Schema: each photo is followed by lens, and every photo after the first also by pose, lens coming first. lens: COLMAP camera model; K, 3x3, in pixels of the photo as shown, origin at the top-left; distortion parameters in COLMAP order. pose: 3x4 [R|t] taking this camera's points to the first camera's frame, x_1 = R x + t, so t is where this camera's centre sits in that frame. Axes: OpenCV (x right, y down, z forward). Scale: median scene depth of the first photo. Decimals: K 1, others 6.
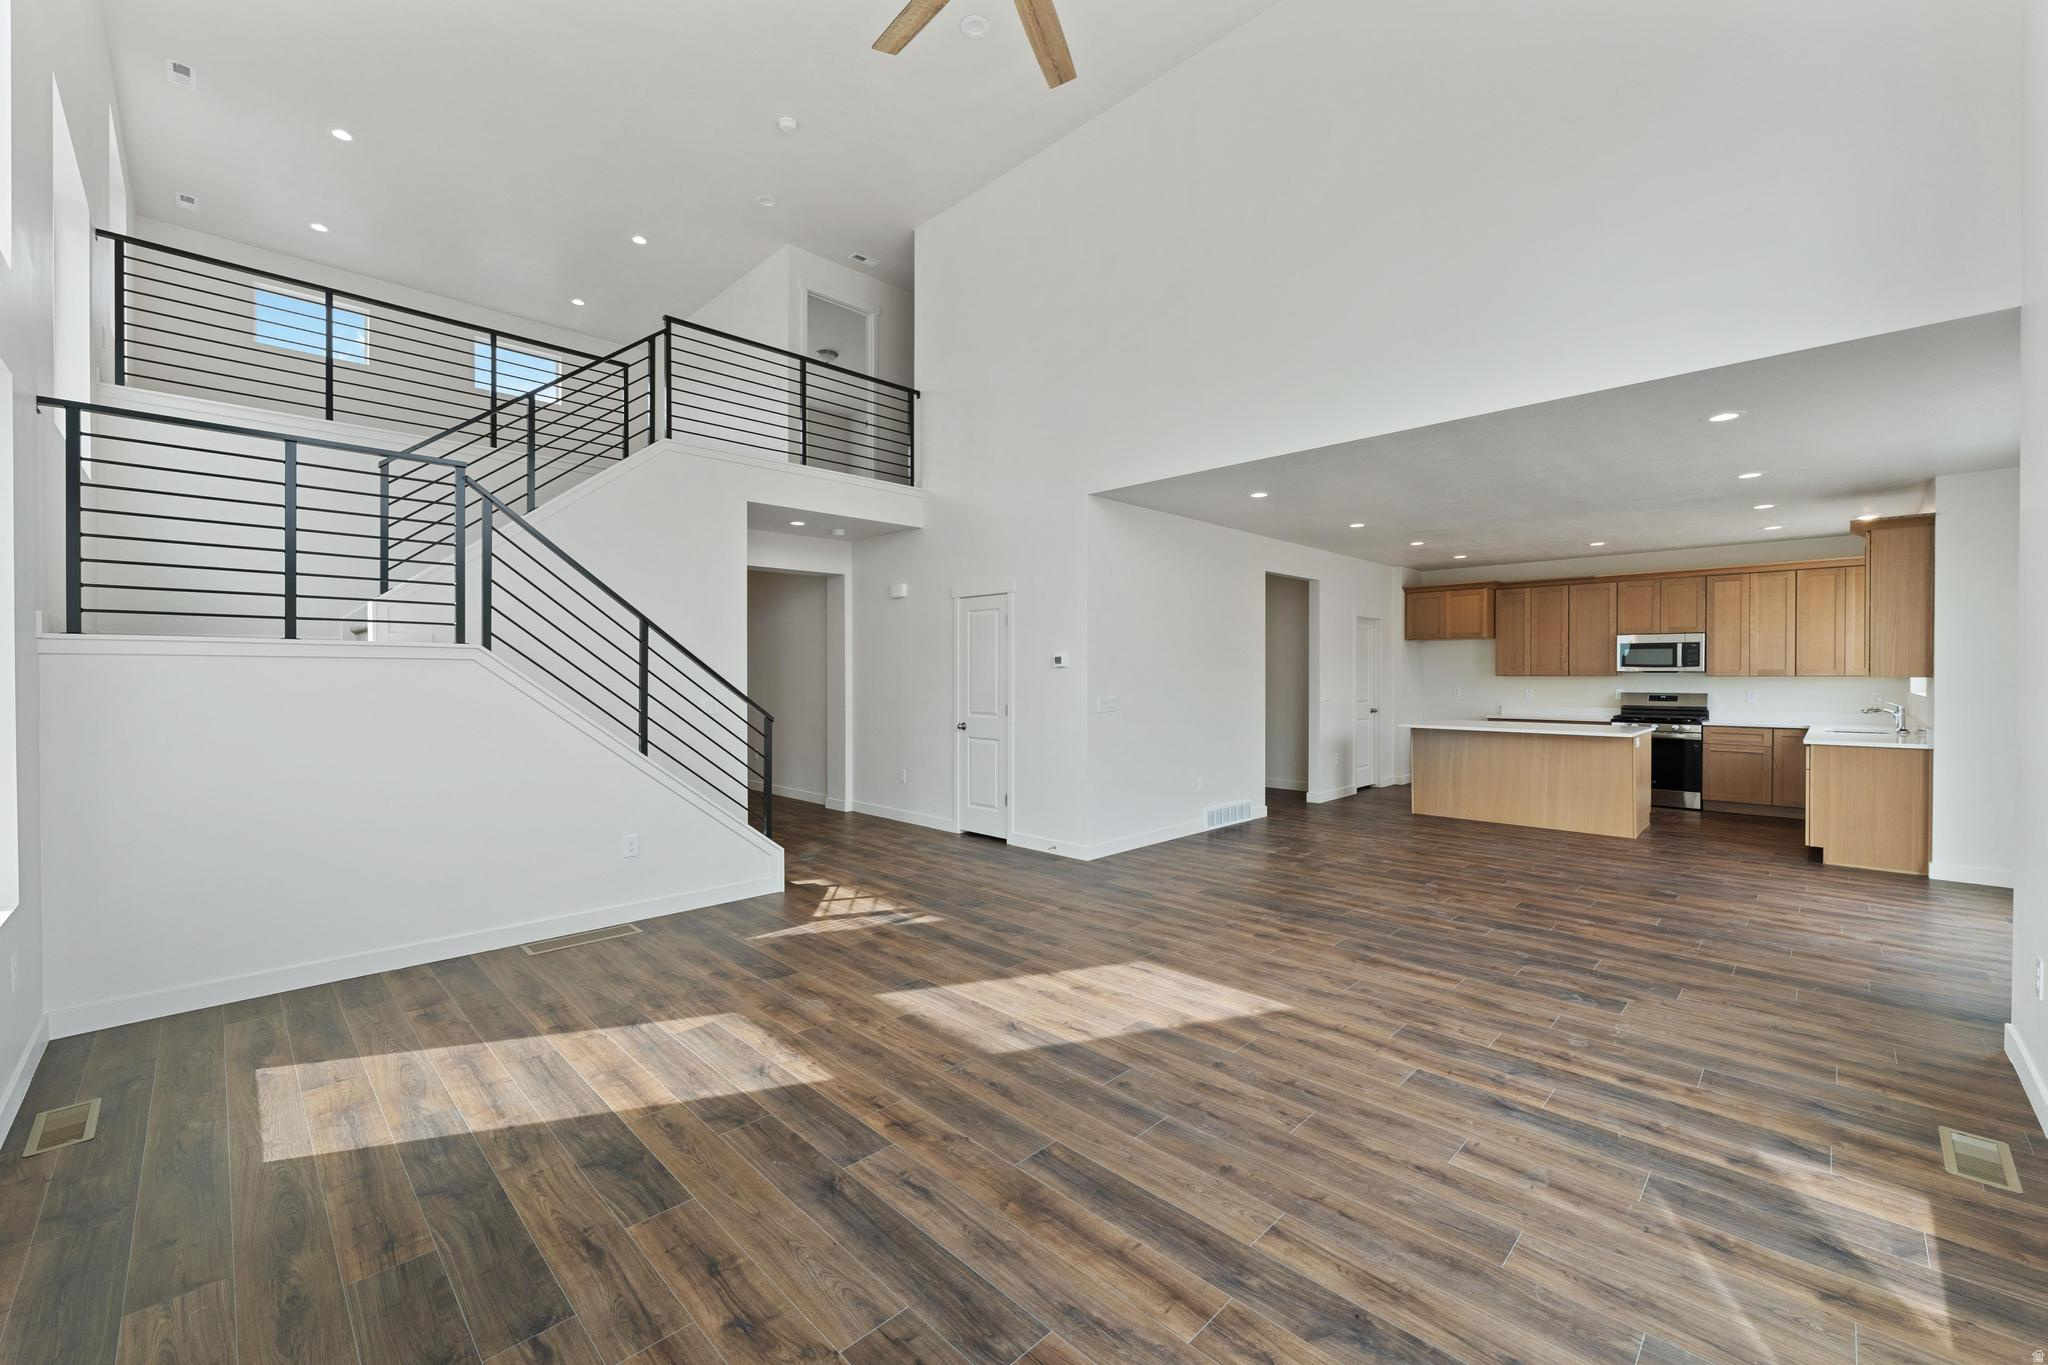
lens RADIAL K [[816.8, 0, 1015.9], [0, 816.8, 681.7], [0, 0, 1]] dist [-0.006722, -0.000025]
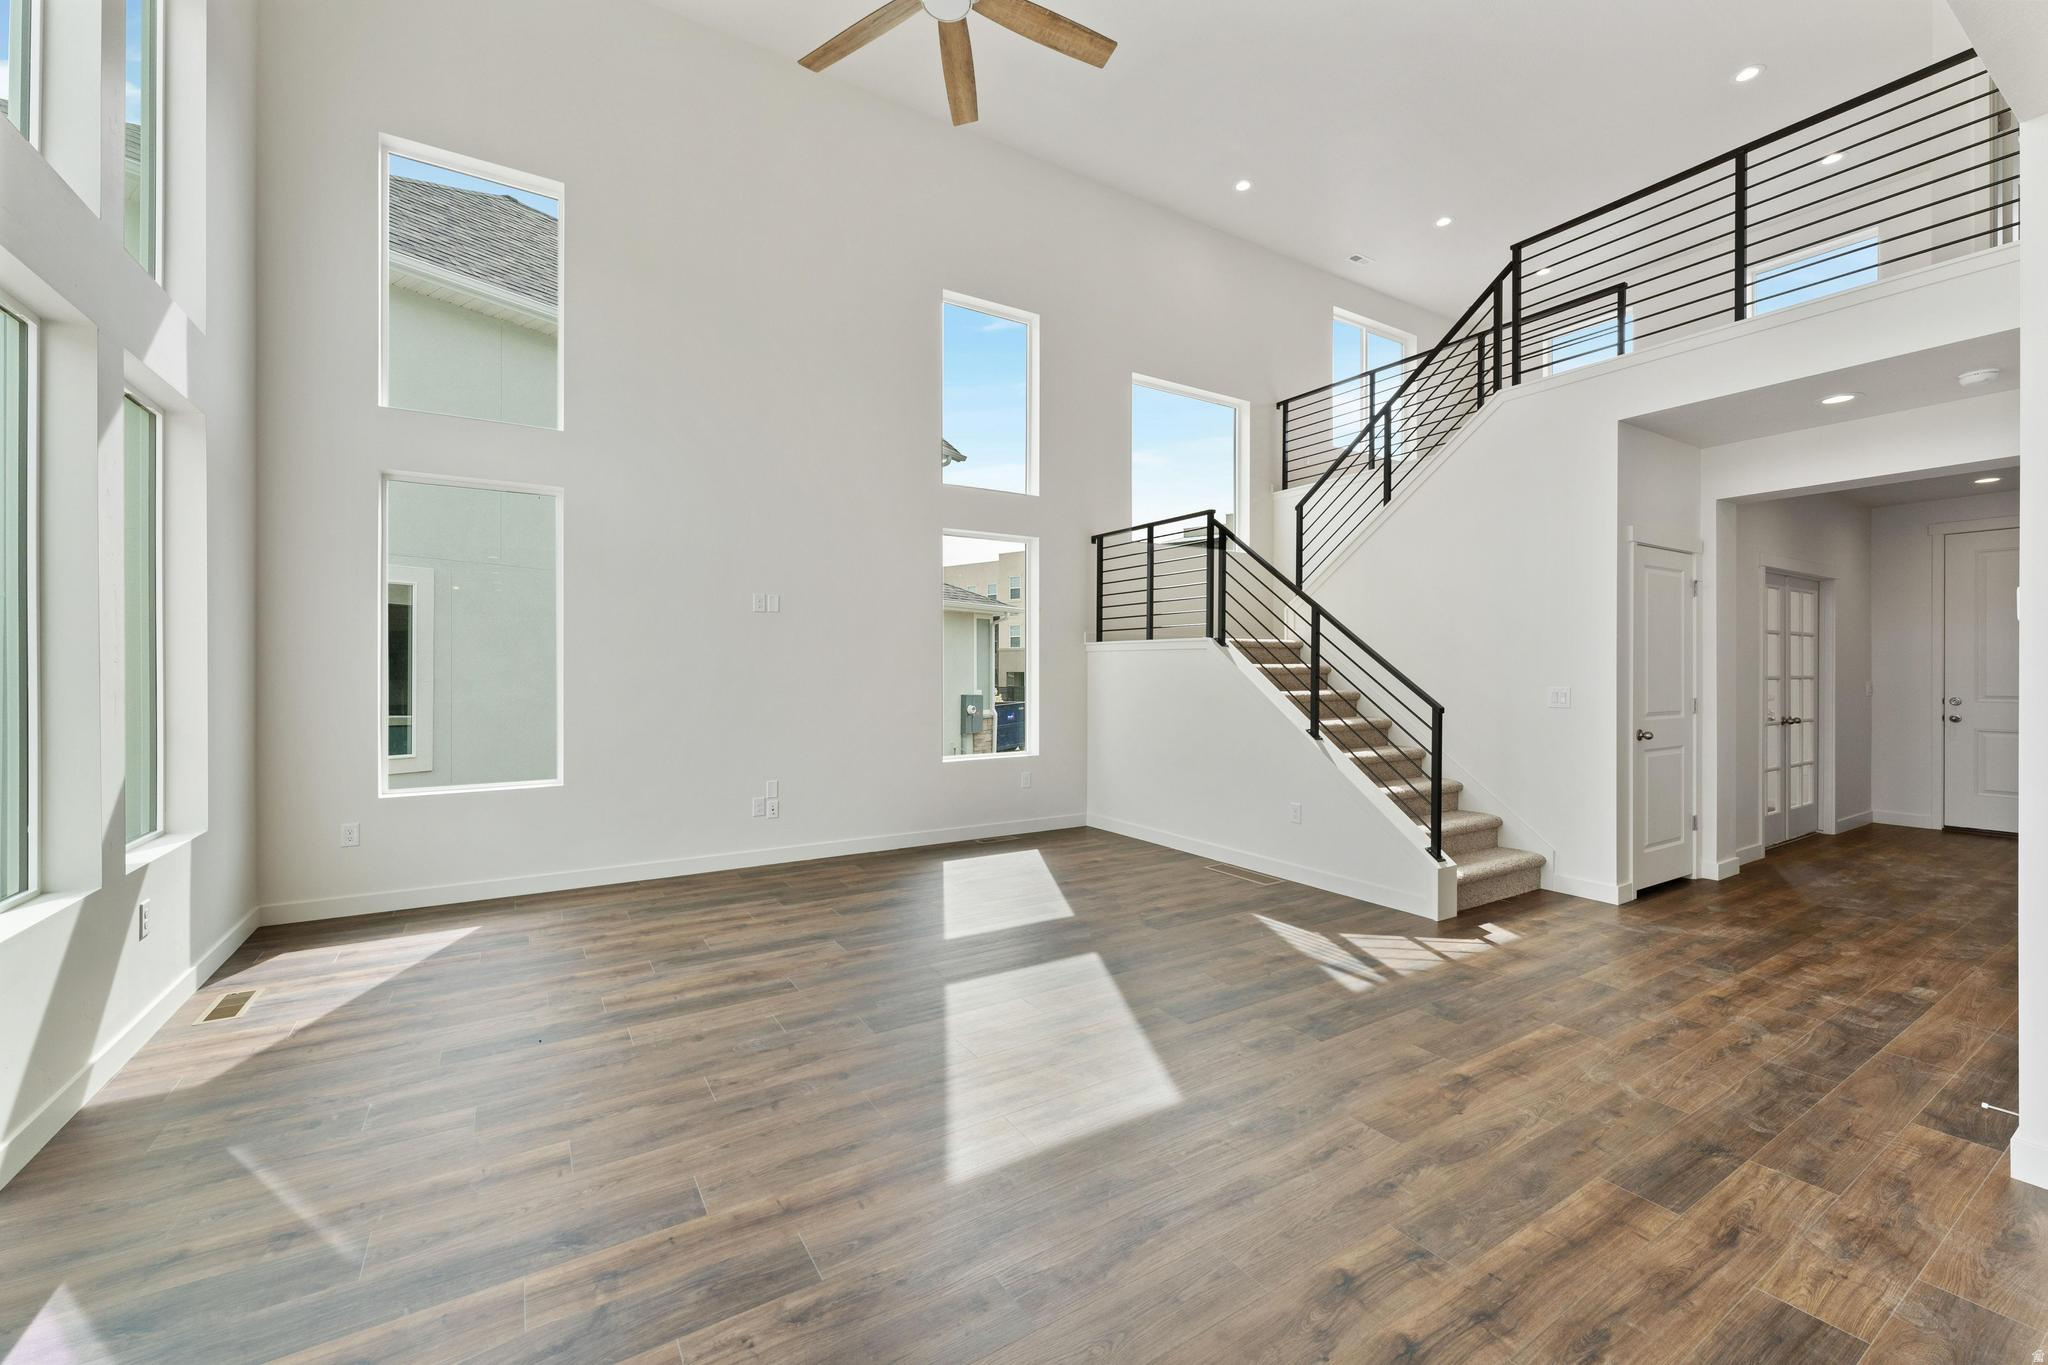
lens RADIAL K [[810.2, 0, 1013.9], [0, 810.2, 673.5], [0, 0, 1]] dist [0.000649, 0.000008]
pose [[-0.223785, 0.003438, -0.974633, 0.873224], [-0.010820, 0.999923, 0.006012, 0.012328], [0.974579, 0.011891, -0.223730, 1.112839]]
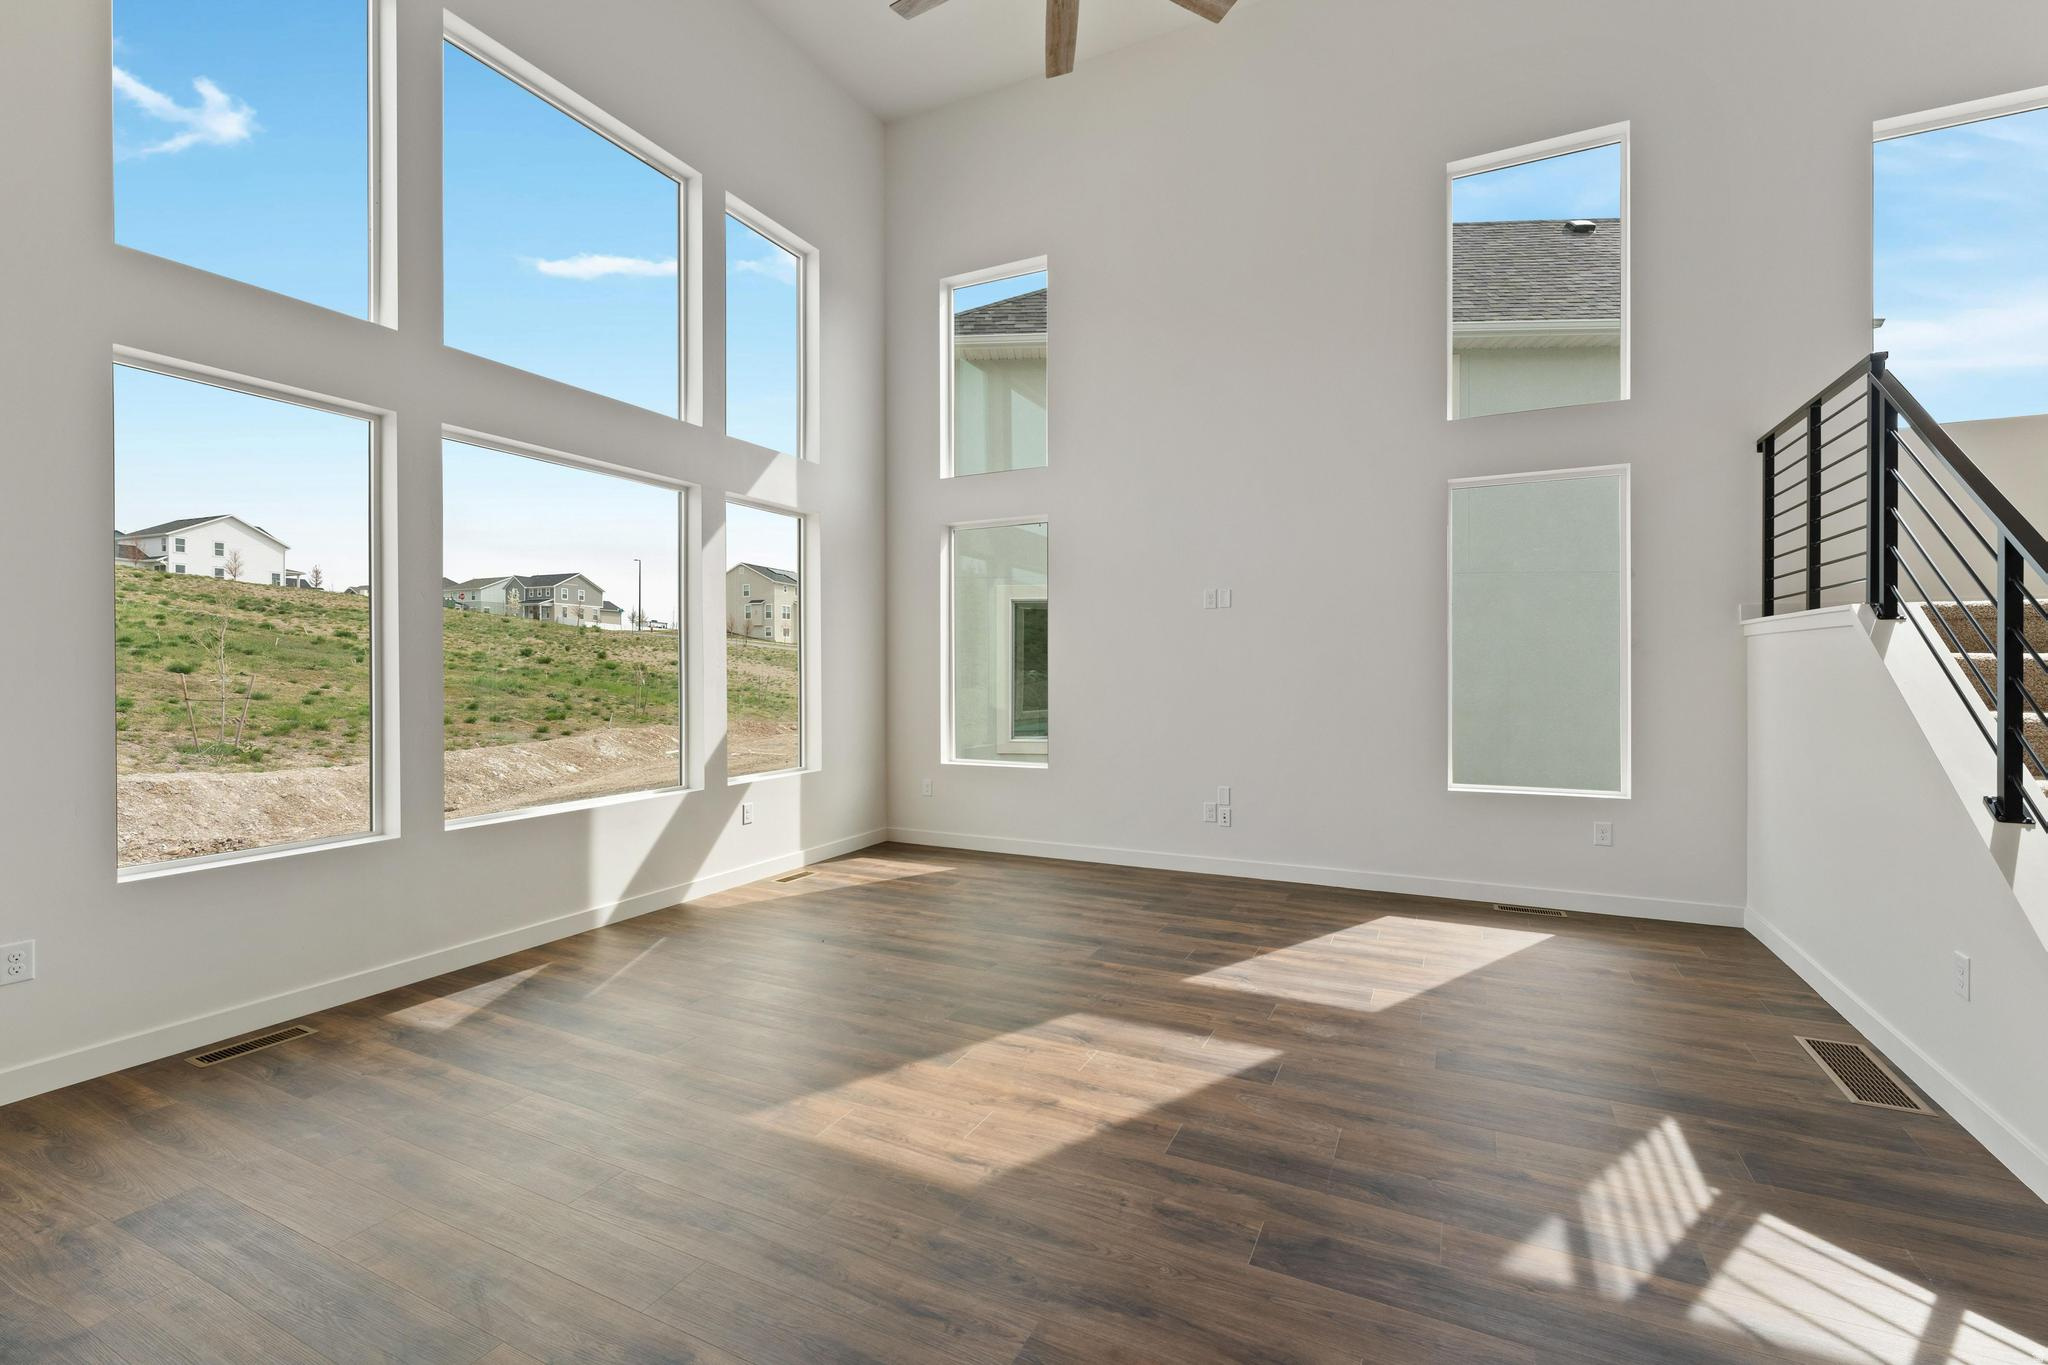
lens RADIAL K [[888.5, 0, 1025.3], [0, 888.5, 671.7], [0, 0, 1]] dist [-0.000216, -0.000405]
pose [[-0.944440, 0.004355, -0.328655, 0.338898], [0.000139, 0.999917, 0.012848, 0.004722], [0.328684, 0.012088, -0.944362, 1.699670]]
